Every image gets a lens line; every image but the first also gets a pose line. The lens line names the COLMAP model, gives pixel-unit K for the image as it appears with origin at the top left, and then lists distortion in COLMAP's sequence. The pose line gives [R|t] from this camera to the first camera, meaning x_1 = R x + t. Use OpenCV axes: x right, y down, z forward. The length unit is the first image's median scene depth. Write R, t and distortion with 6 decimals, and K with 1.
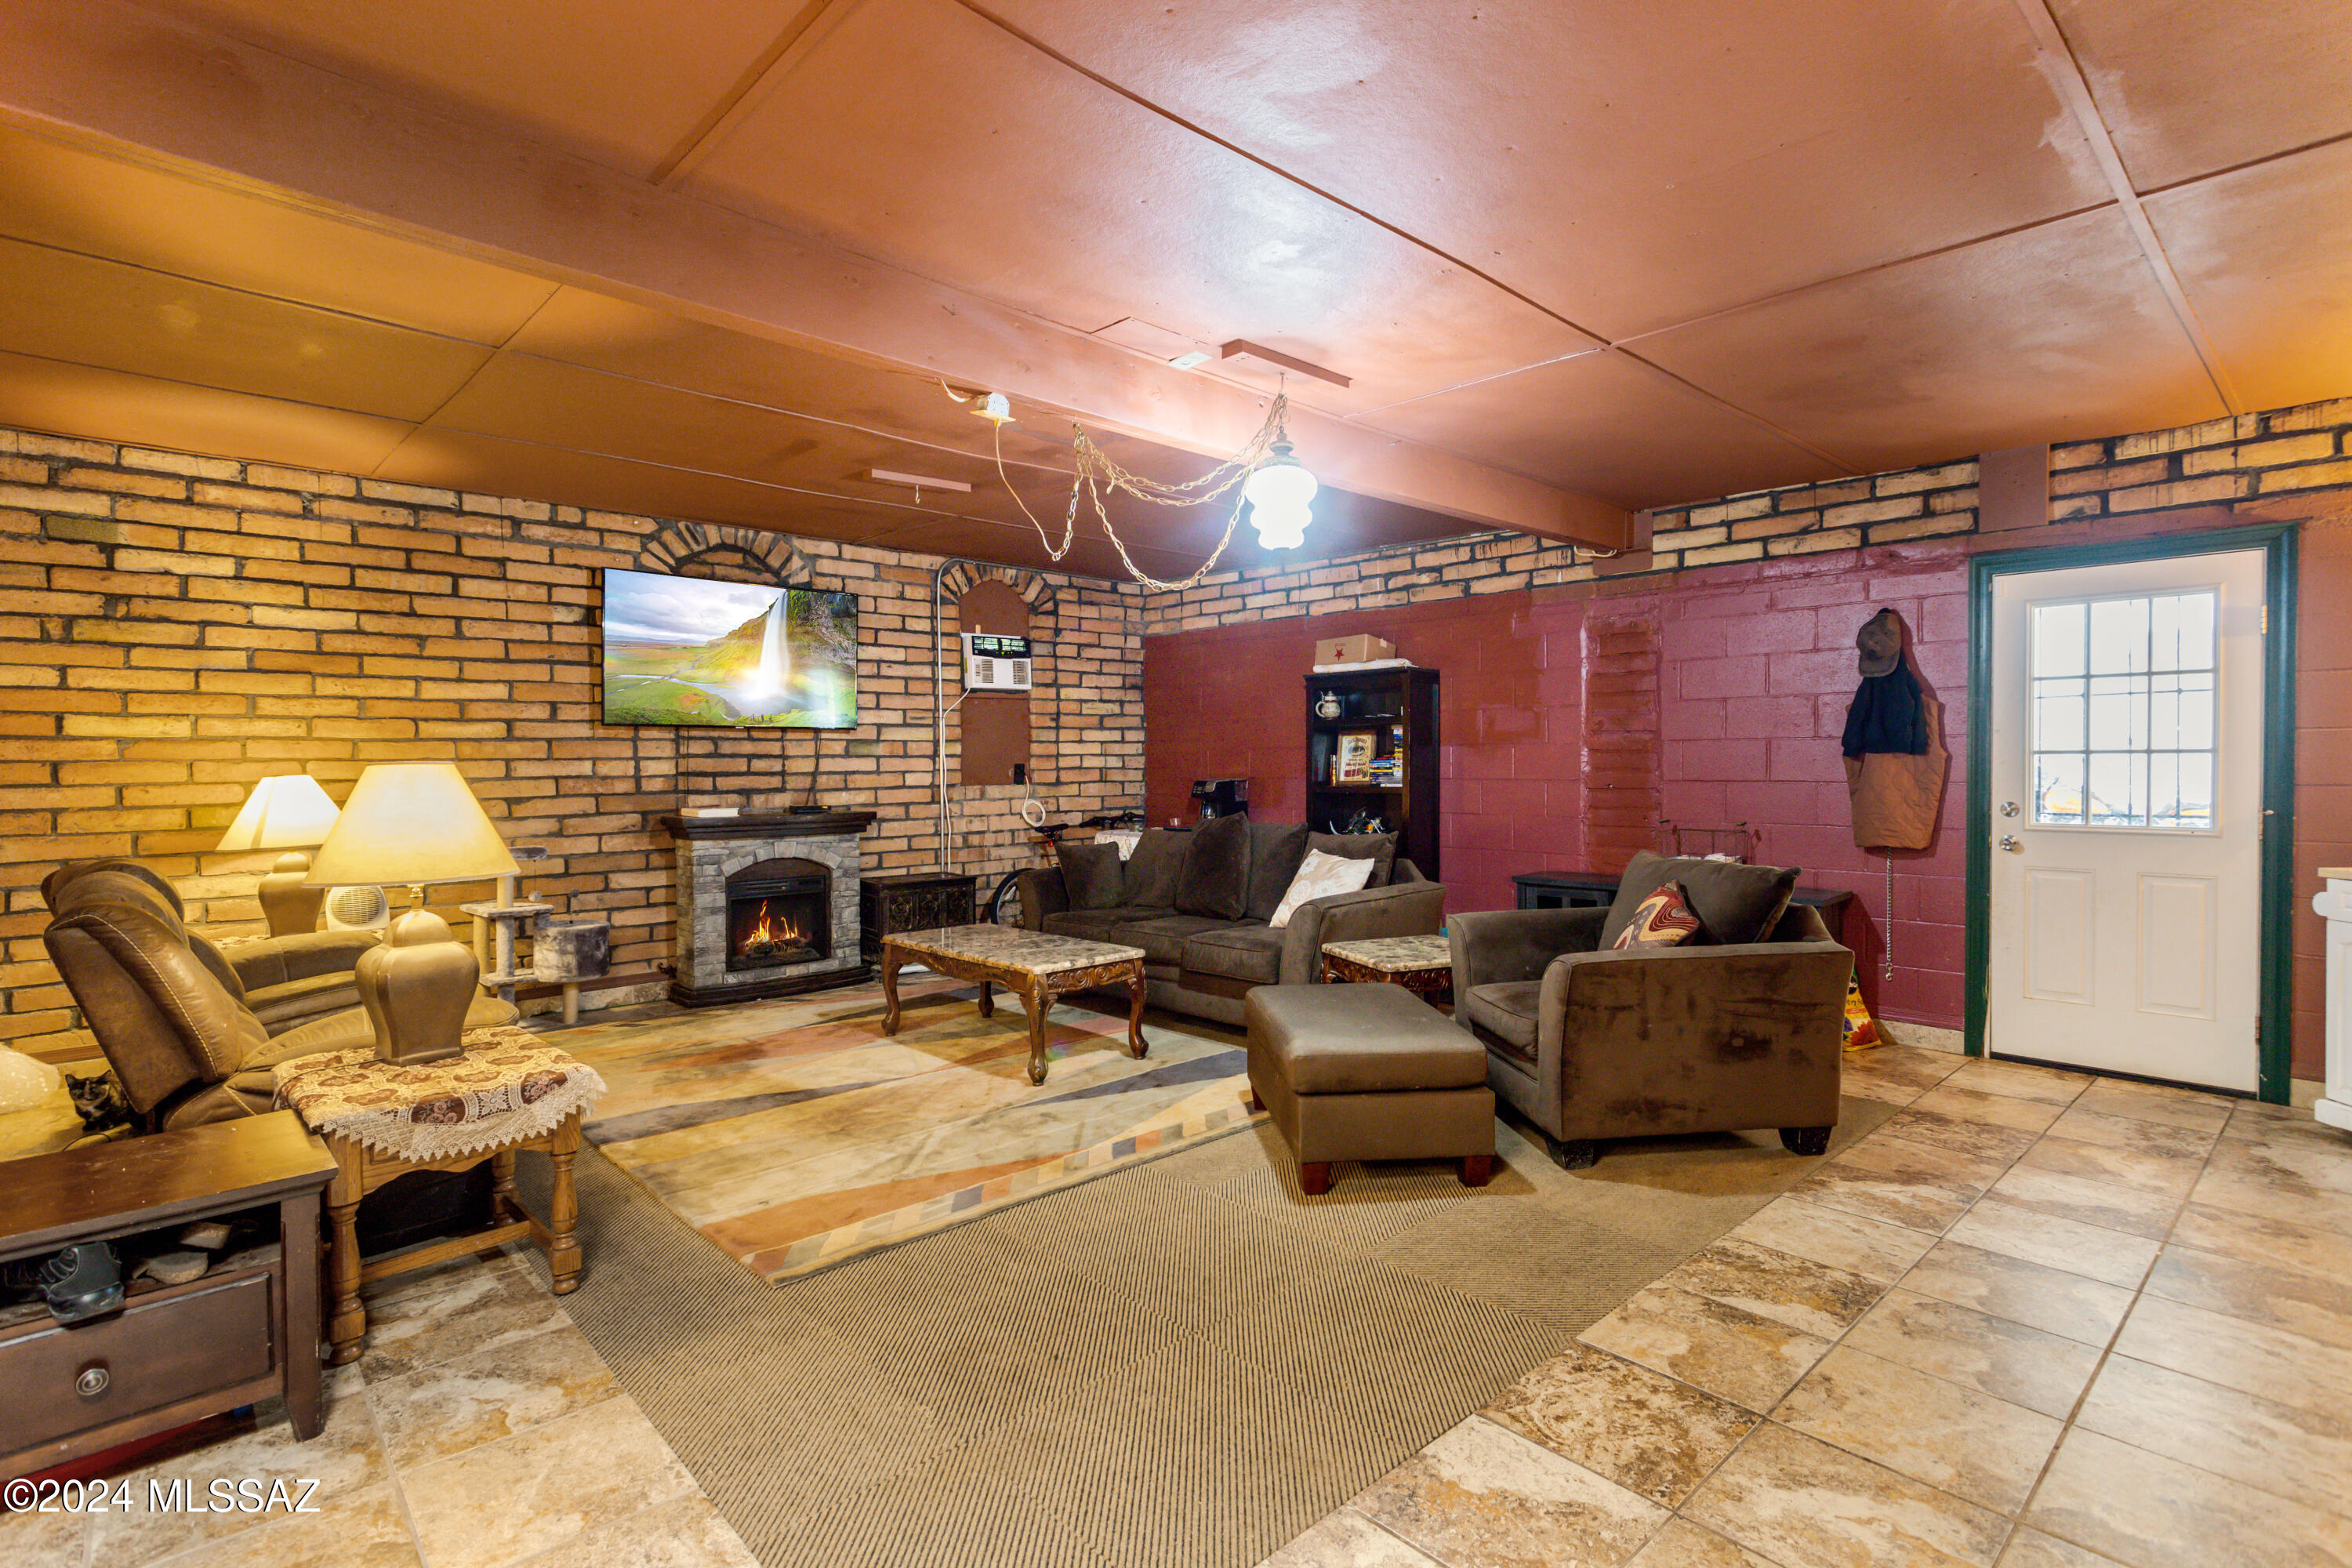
lens RADIAL K [[1147.7, 0, 1172.8], [0, 1147.7, 777.8], [0, 0, 1]] dist [0.003333, 0.001879]
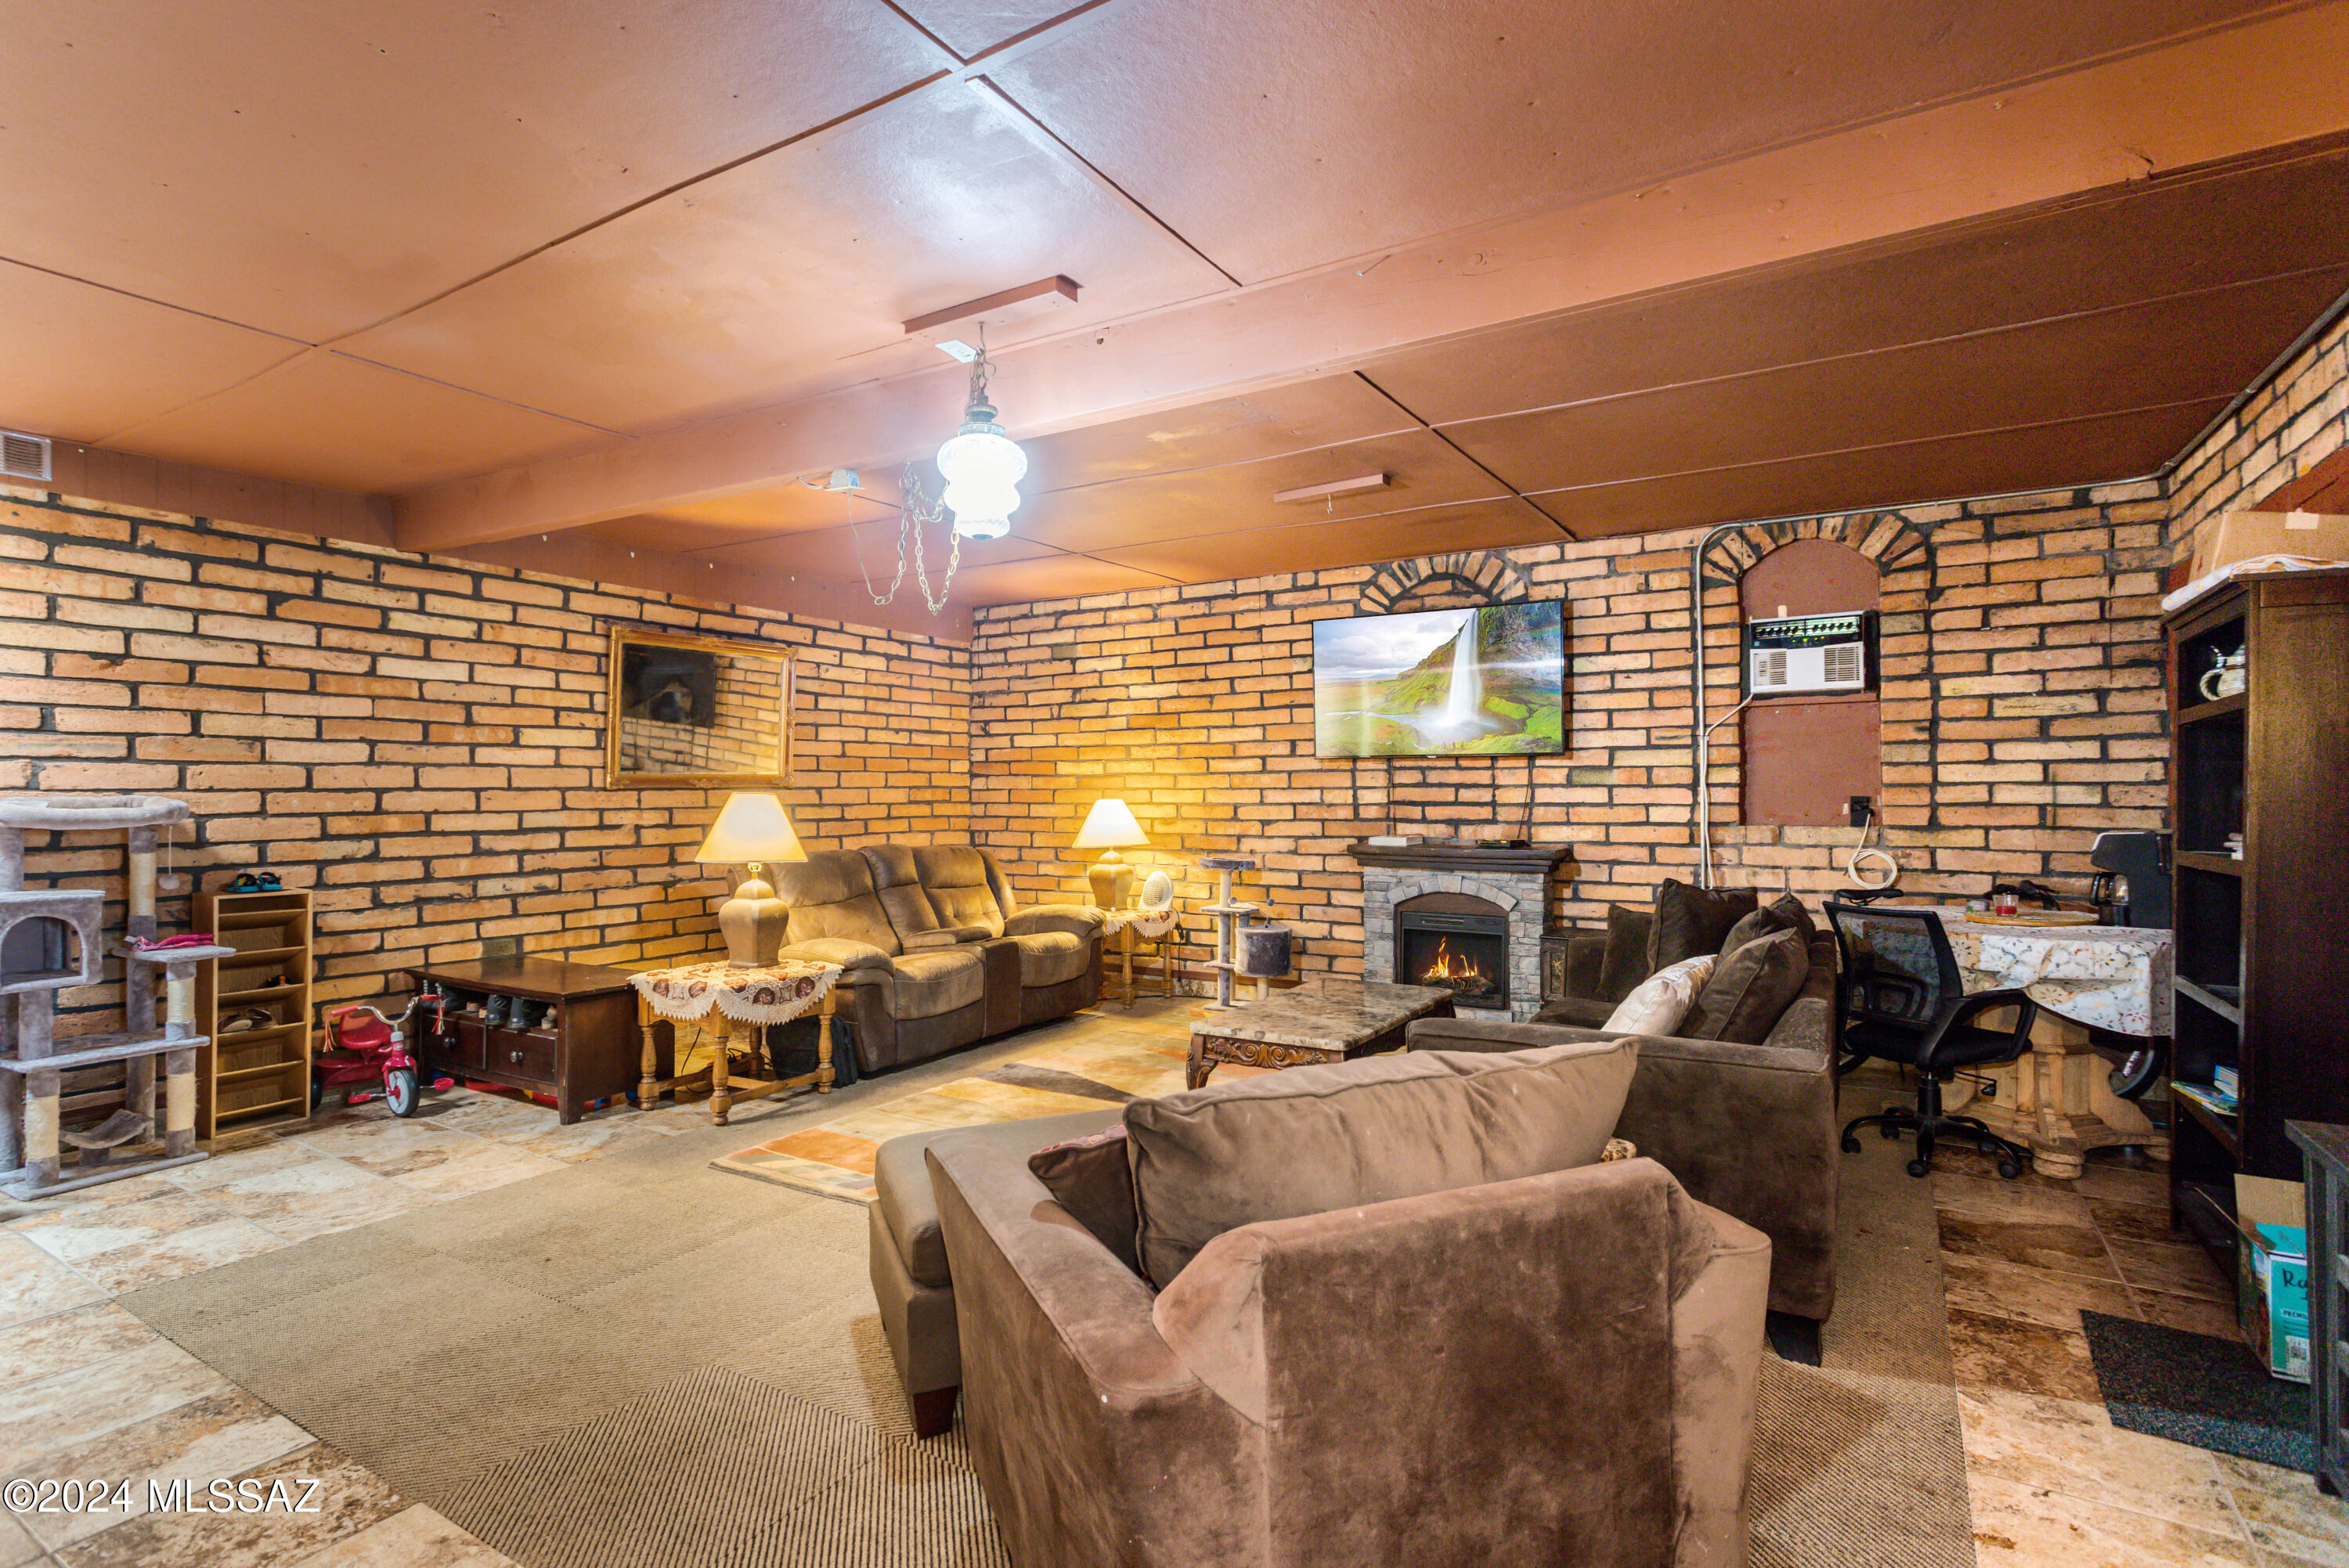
lens RADIAL K [[1146.1, 0, 1166.9], [0, 1146.1, 784.1], [0, 0, 1]] dist [0.003333, 0.001879]
pose [[0.257713, 0.001040, -0.966221, 0.515472], [-0.015251, 0.999879, -0.002992, -0.013761], [0.966101, 0.015507, 0.257698, 0.519461]]
